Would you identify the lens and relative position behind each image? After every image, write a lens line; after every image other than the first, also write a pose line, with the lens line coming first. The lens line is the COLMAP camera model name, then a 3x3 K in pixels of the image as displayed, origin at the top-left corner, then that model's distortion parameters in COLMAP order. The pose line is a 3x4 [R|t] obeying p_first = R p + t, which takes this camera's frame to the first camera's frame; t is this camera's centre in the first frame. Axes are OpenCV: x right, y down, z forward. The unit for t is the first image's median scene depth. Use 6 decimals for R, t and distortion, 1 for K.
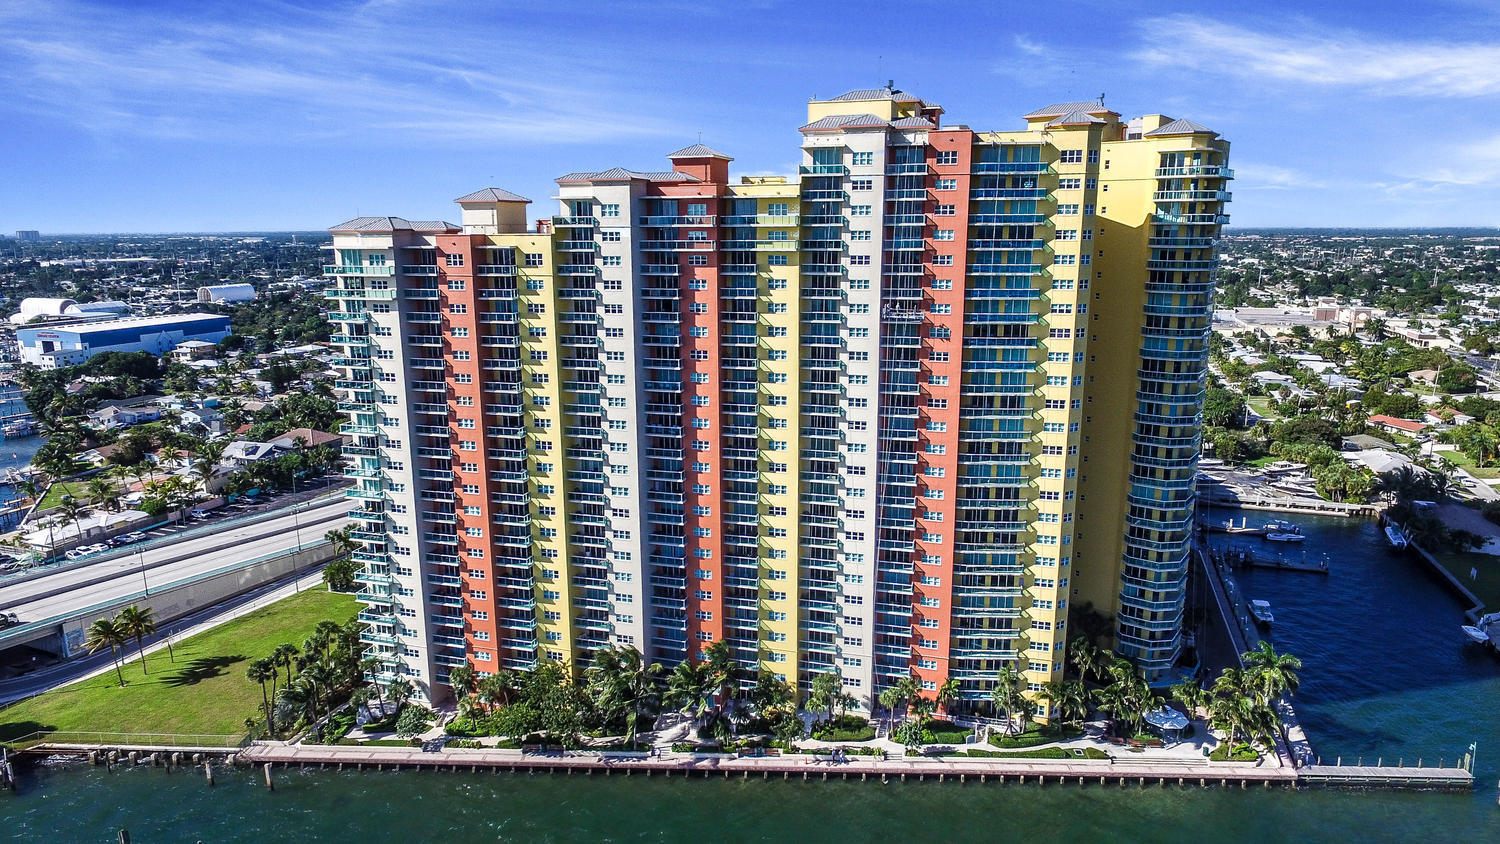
lens RADIAL K [[871.7, 0, 750.0], [0, 871.7, 422.0], [0, 0, 1]] dist [-0.009086, 0.003147]
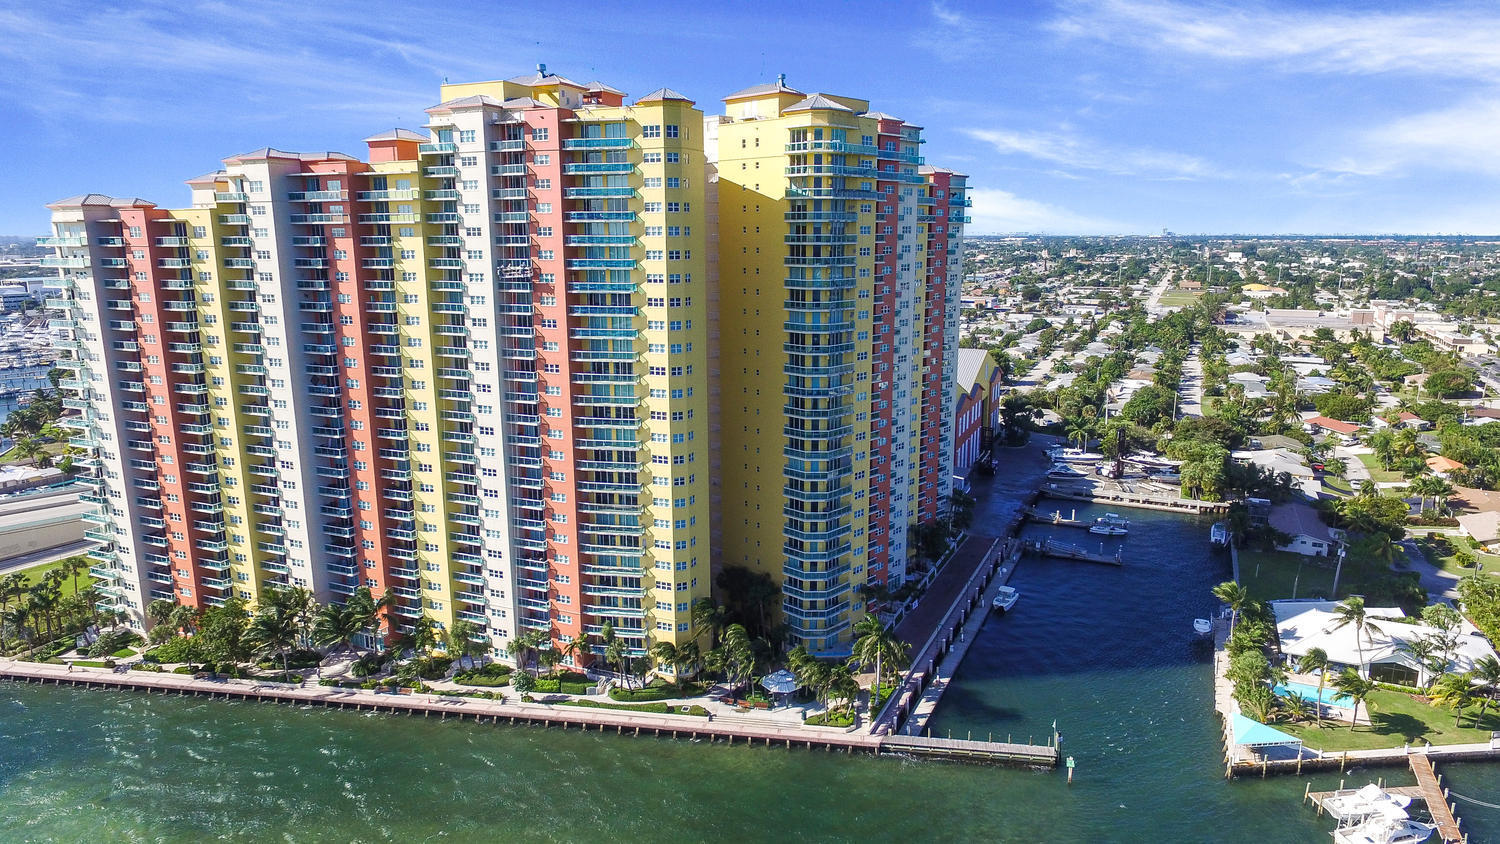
lens RADIAL K [[871.7, 0, 750.0], [0, 871.7, 422.0], [0, 0, 1]] dist [-0.009086, 0.003147]
pose [[0.994047, 0.025806, -0.105854, 0.550753], [-0.025887, 0.999665, 0.000609, 0.035712], [0.105834, 0.002135, 0.994381, -0.022624]]
